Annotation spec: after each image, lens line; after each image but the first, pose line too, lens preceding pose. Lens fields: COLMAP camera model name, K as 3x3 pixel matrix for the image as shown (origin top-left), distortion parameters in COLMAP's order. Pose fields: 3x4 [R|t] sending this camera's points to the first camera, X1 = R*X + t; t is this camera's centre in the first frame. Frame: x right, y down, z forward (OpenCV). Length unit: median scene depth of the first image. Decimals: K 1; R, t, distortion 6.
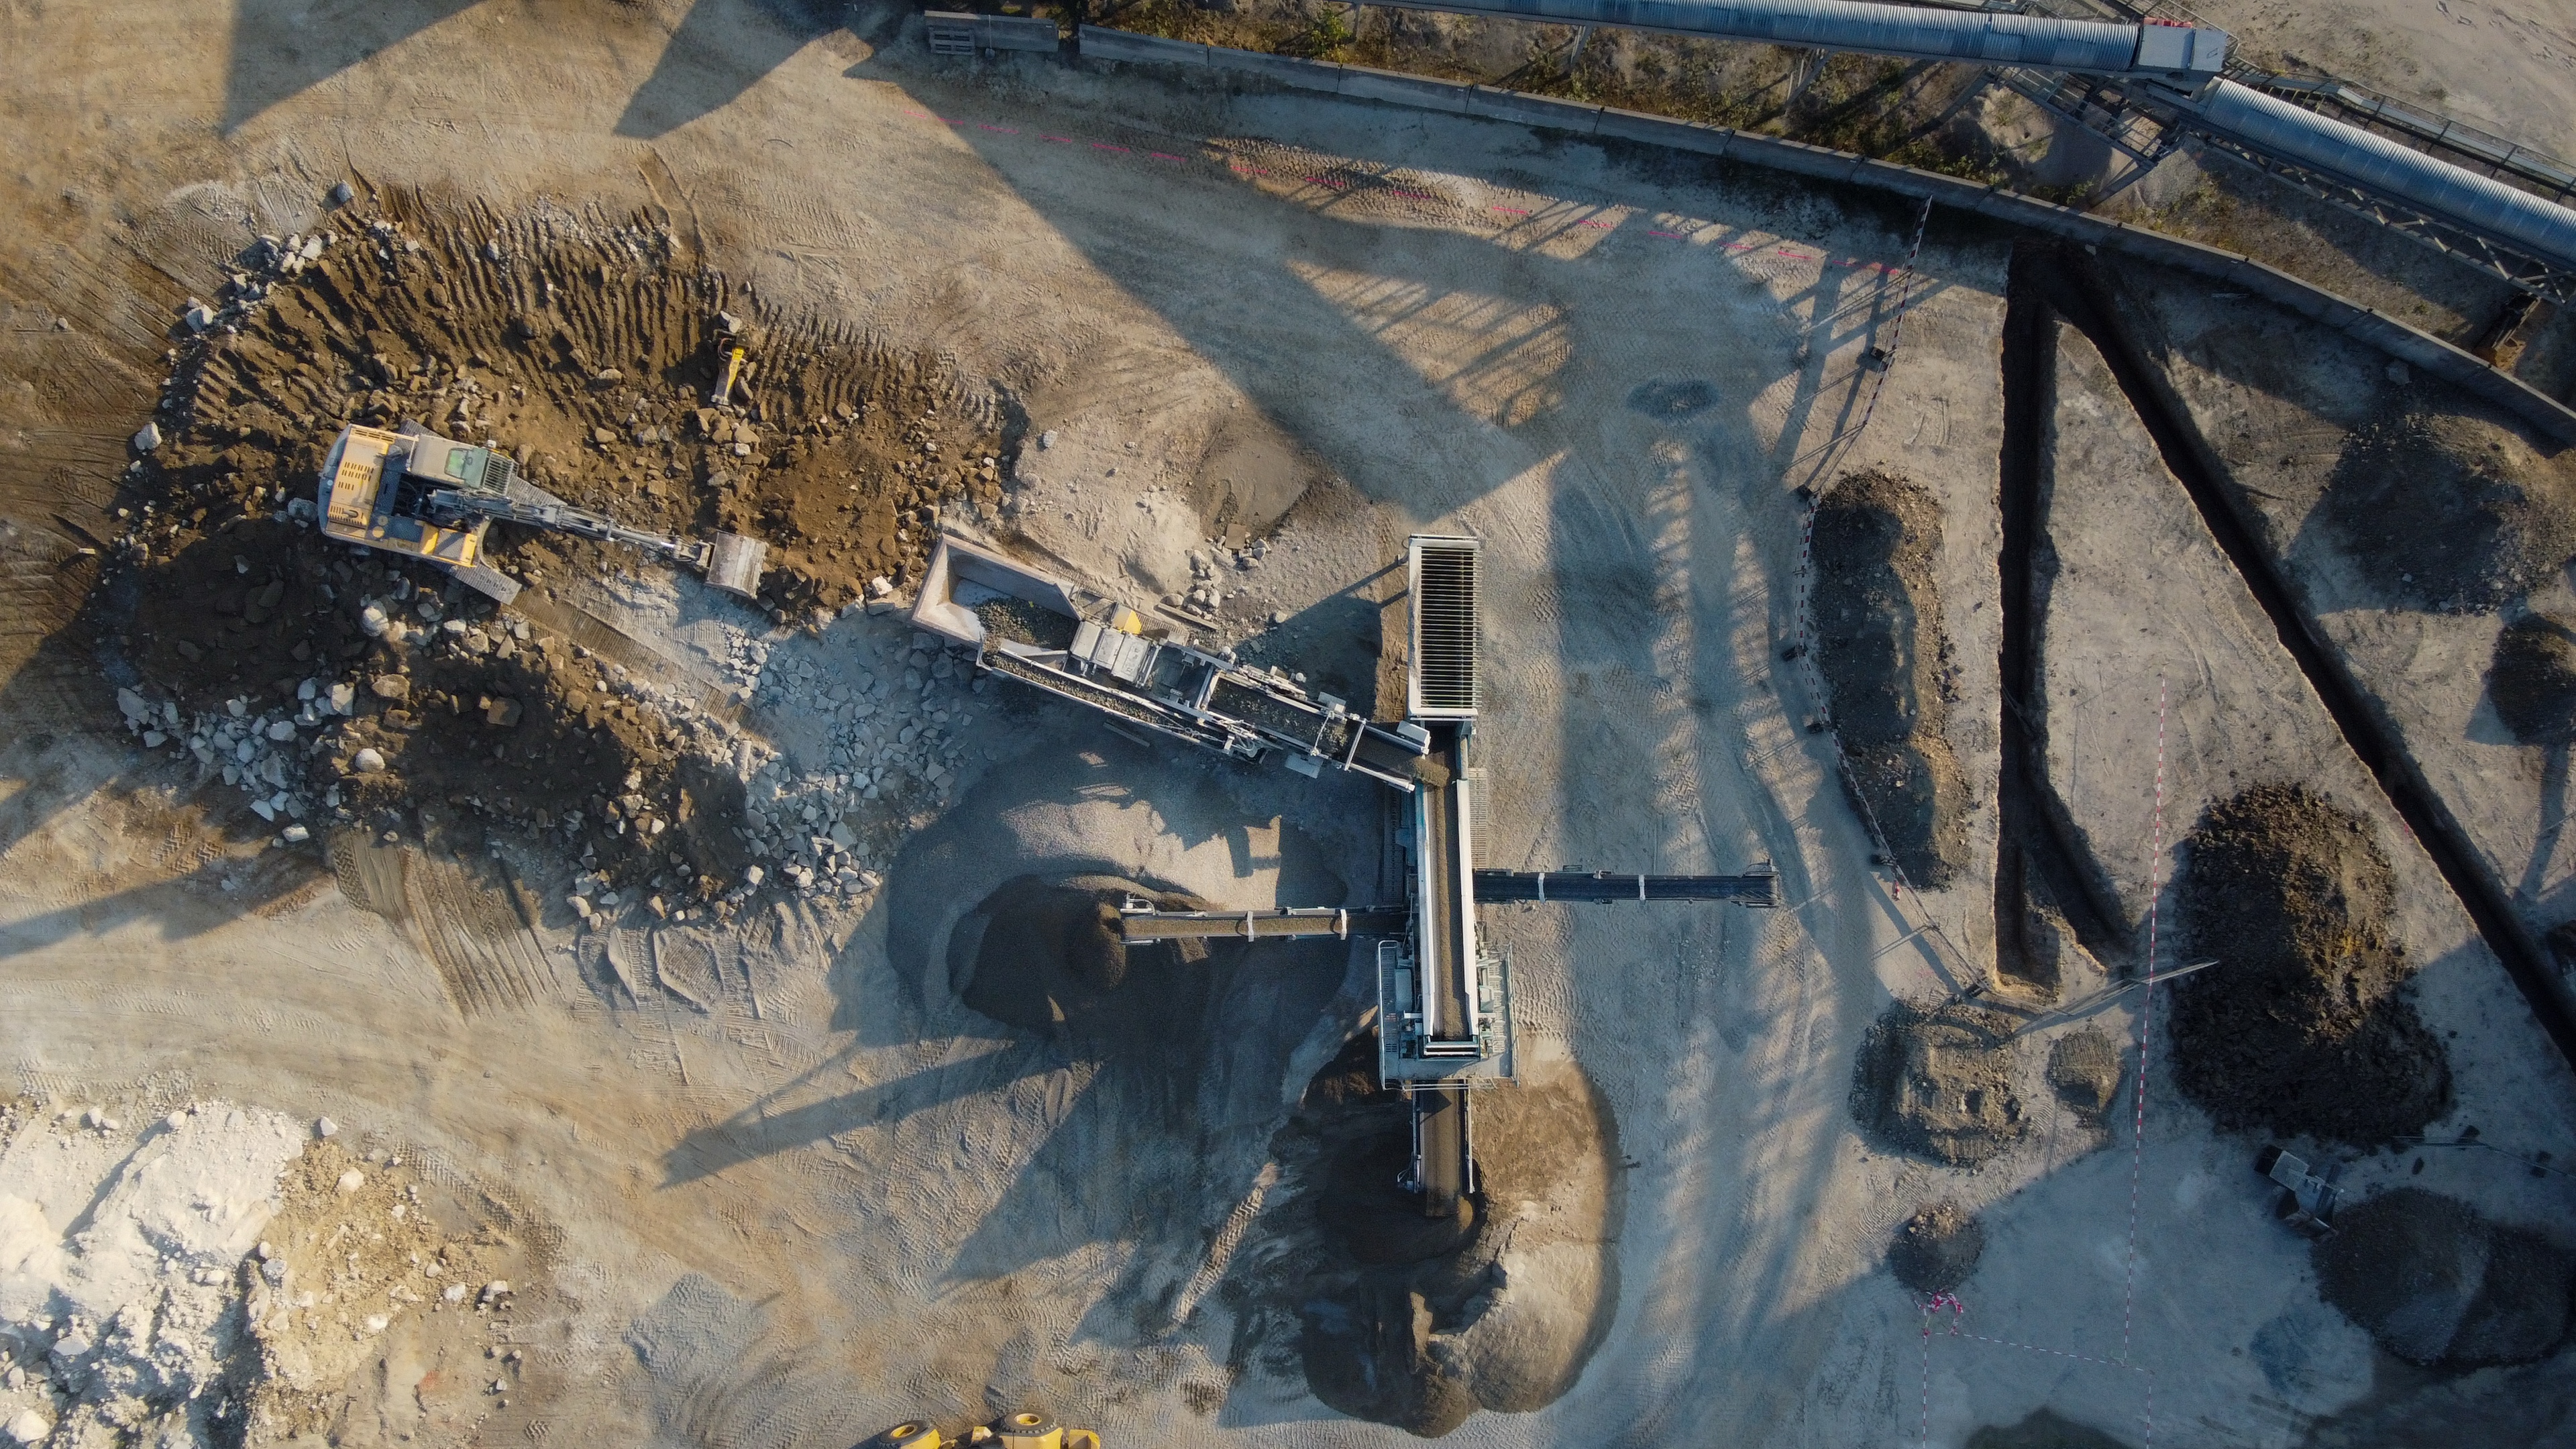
lens RADIAL K [[1956.8, 0, 1287.6], [0, 1956.8, 725.3], [0, 0, 1]] dist [0.007686, 0.028963]
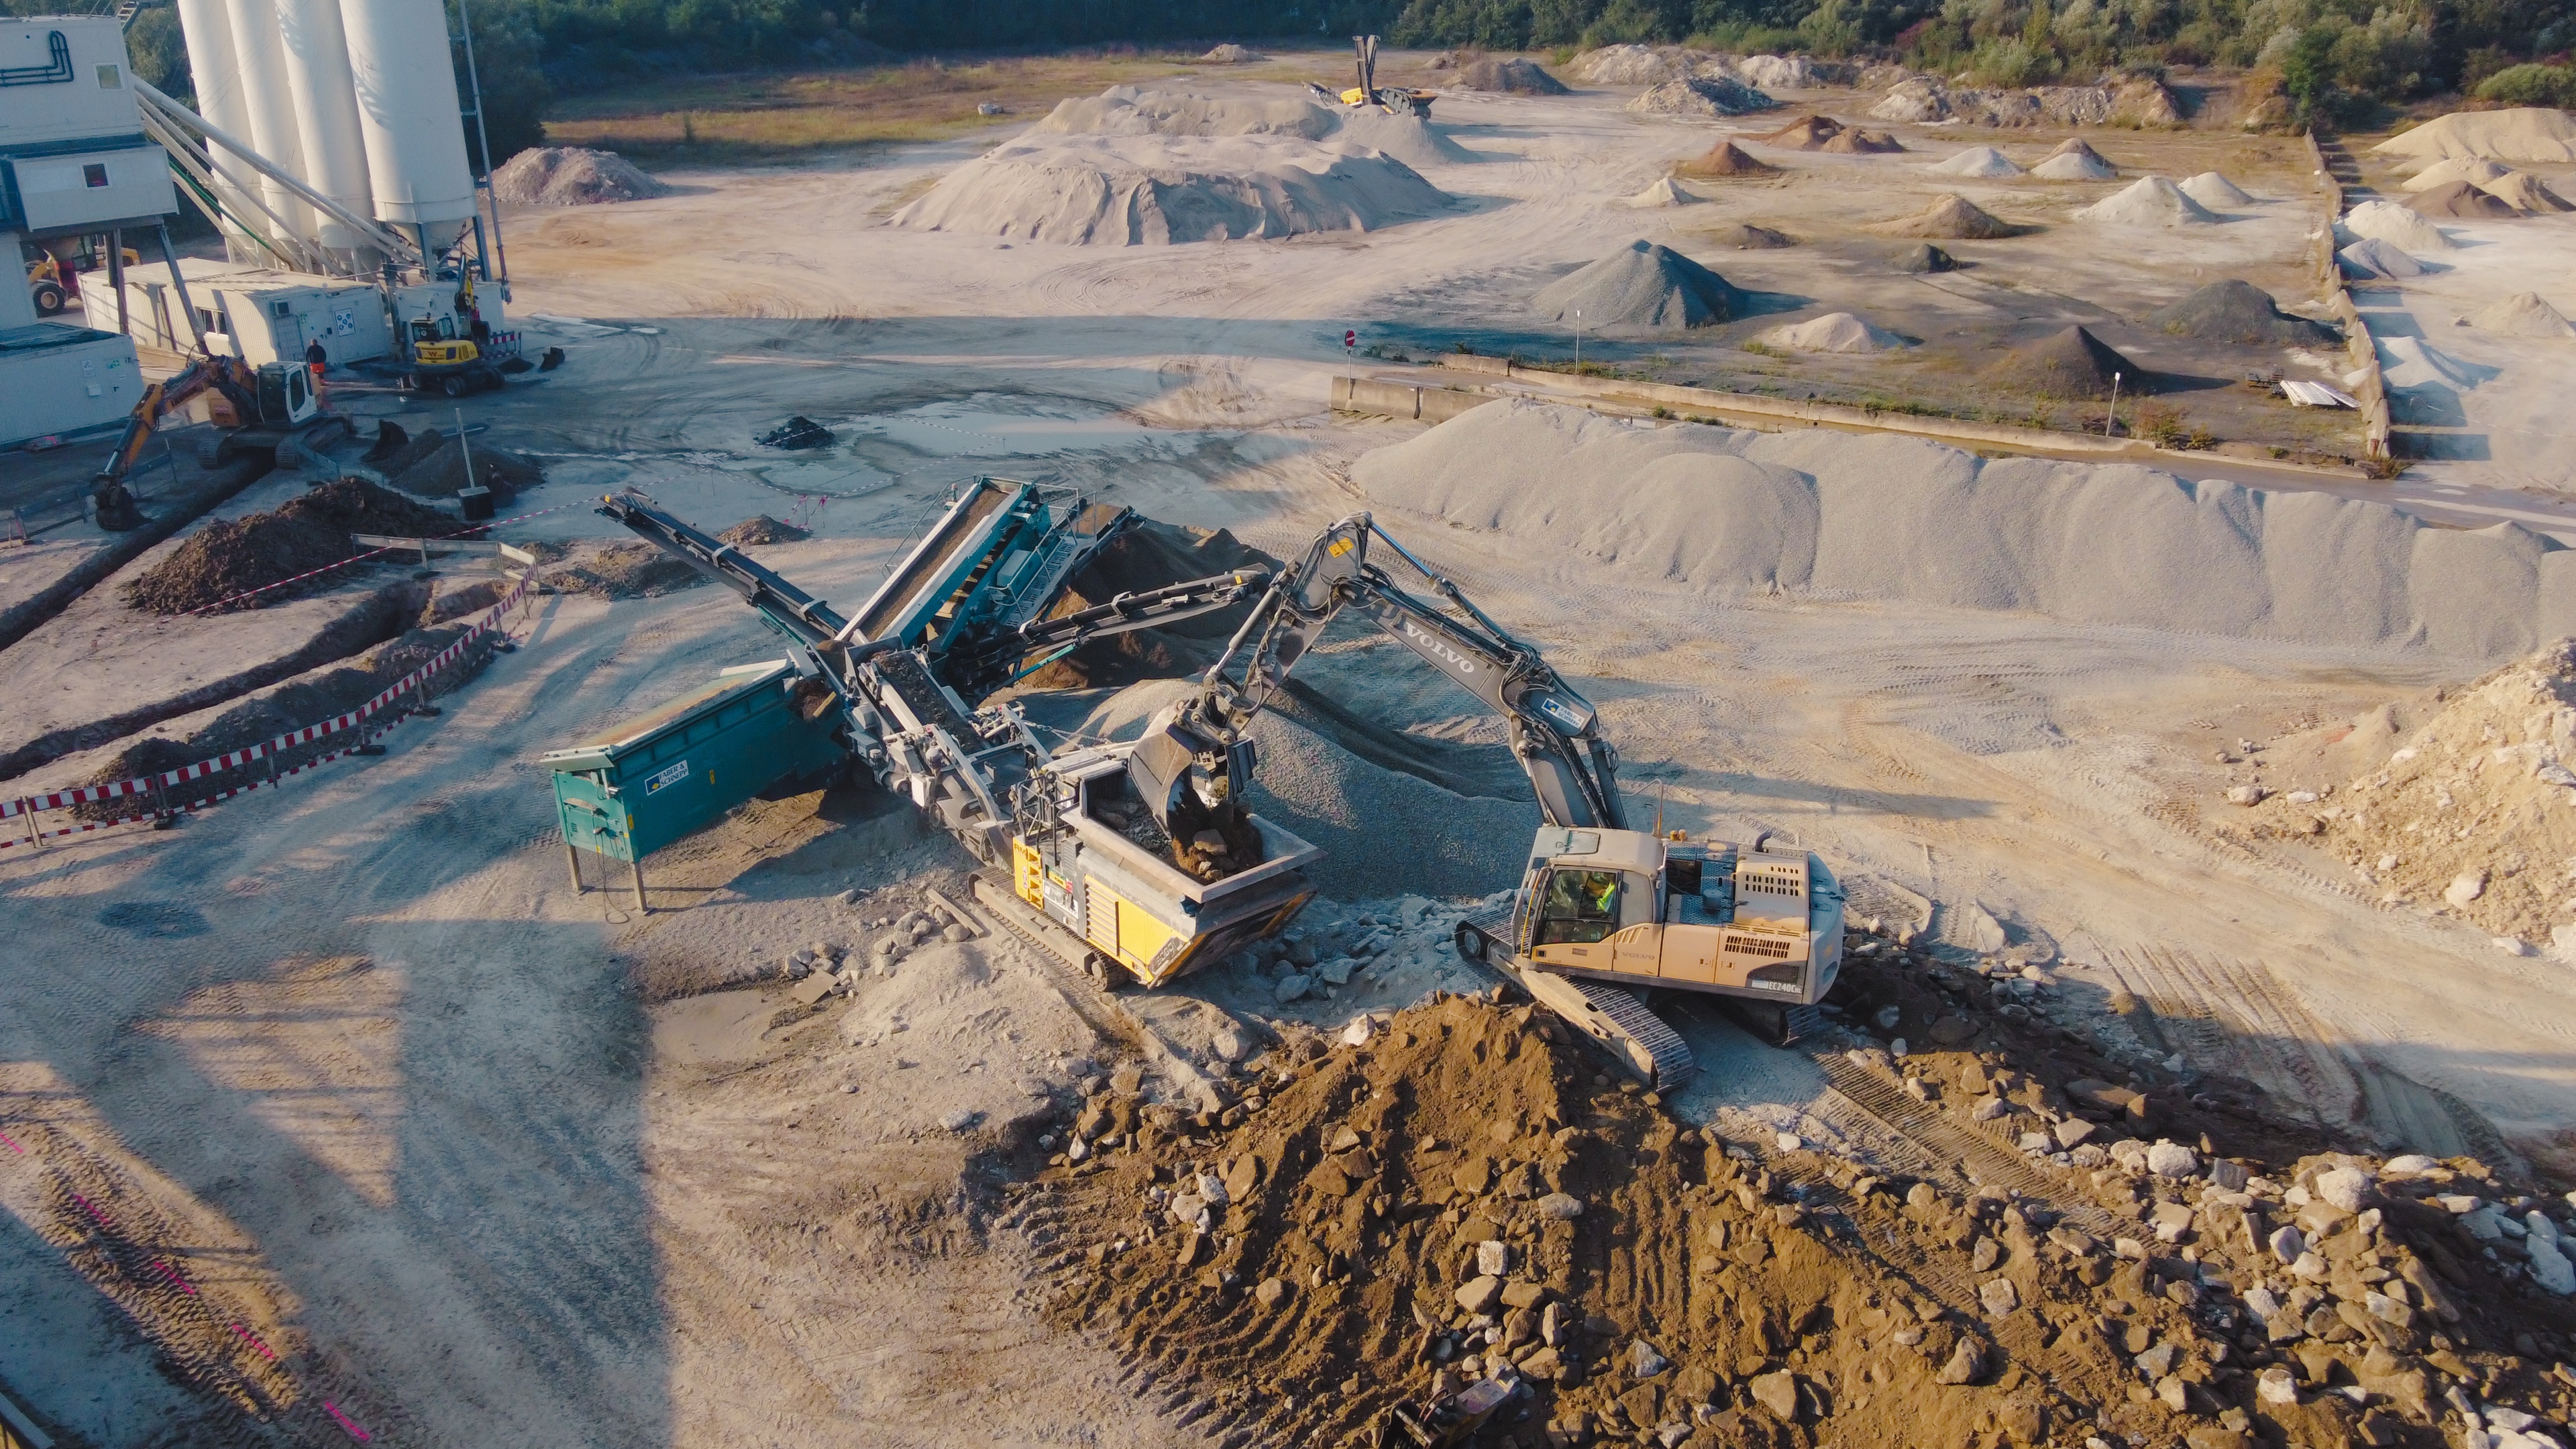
lens RADIAL K [[1956.8, 0, 1278.7], [0, 1956.8, 717.0], [0, 0, 1]] dist [0.007686, 0.028963]
pose [[-0.874242, -0.189649, 0.446917, -0.412008], [0.485477, -0.334428, 0.807756, -0.493754], [-0.003728, 0.923142, 0.384441, 0.686945]]
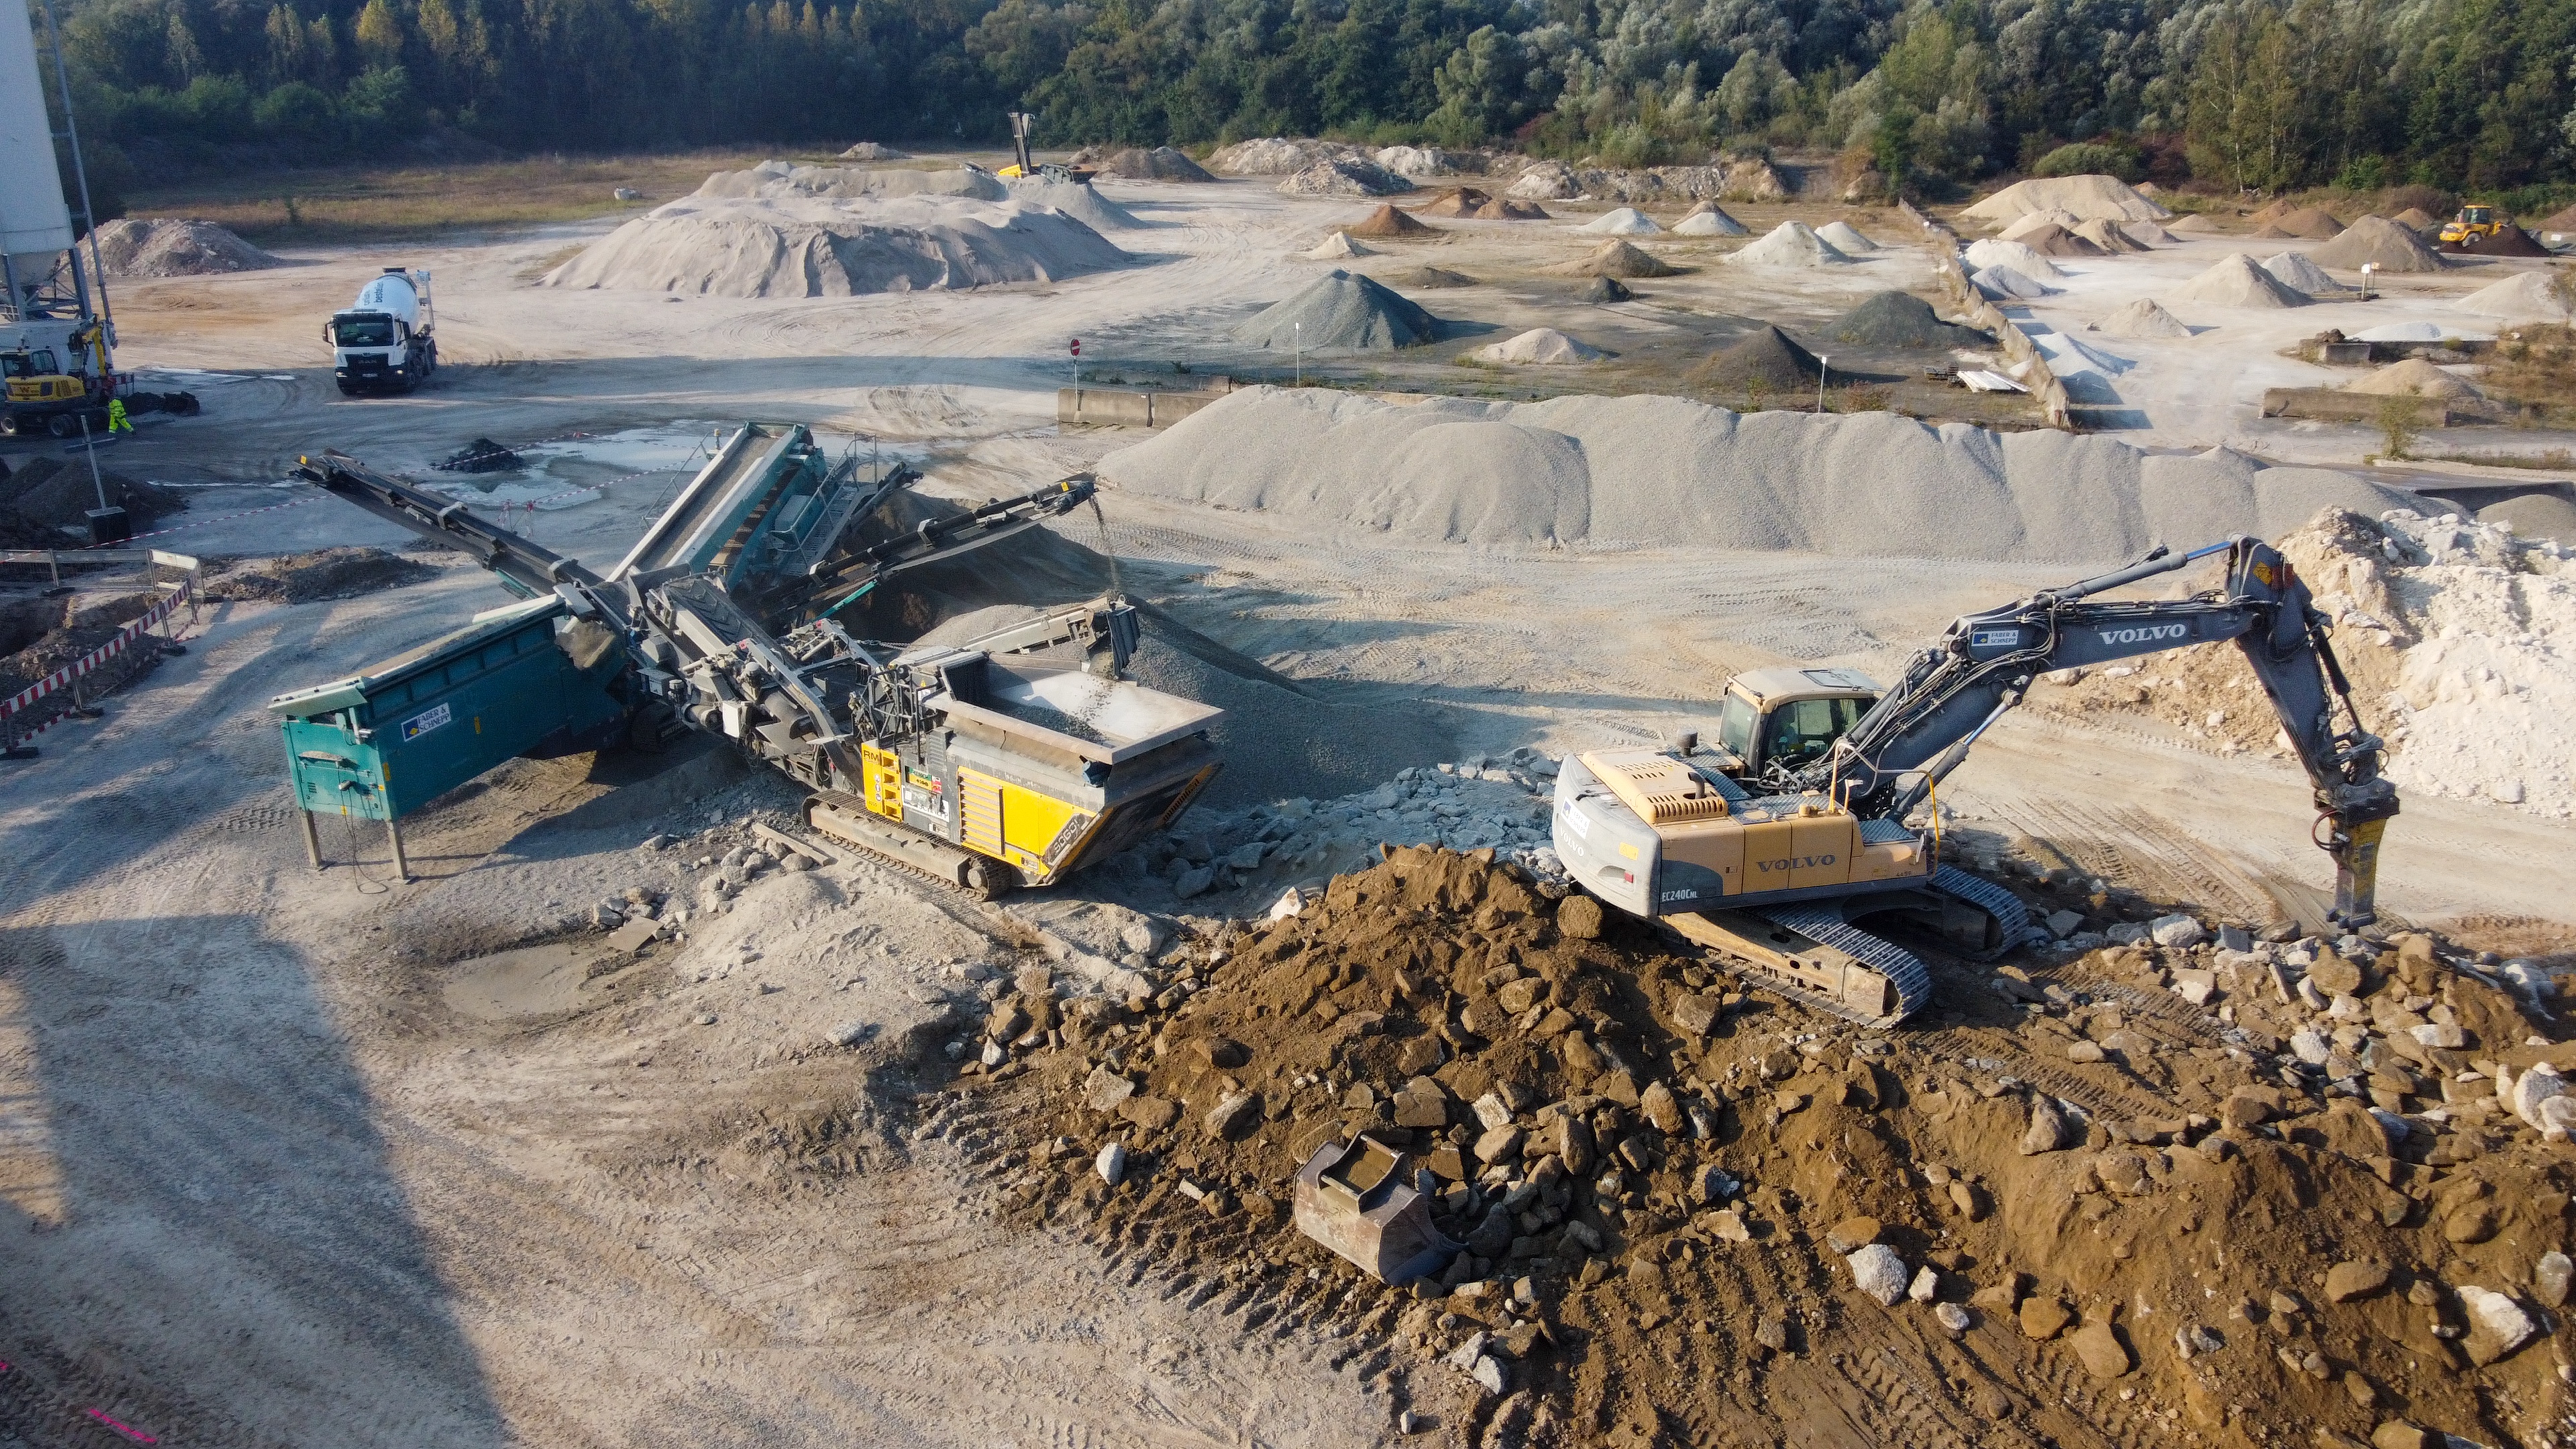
lens RADIAL K [[1956.8, 0, 1276.1], [0, 1956.8, 719.0], [0, 0, 1]] dist [0.007686, 0.028963]
pose [[-0.949166, -0.109205, 0.295224, -0.340994], [0.314691, -0.307570, 0.897981, -0.499443], [-0.007262, 0.945238, 0.326301, 0.772924]]
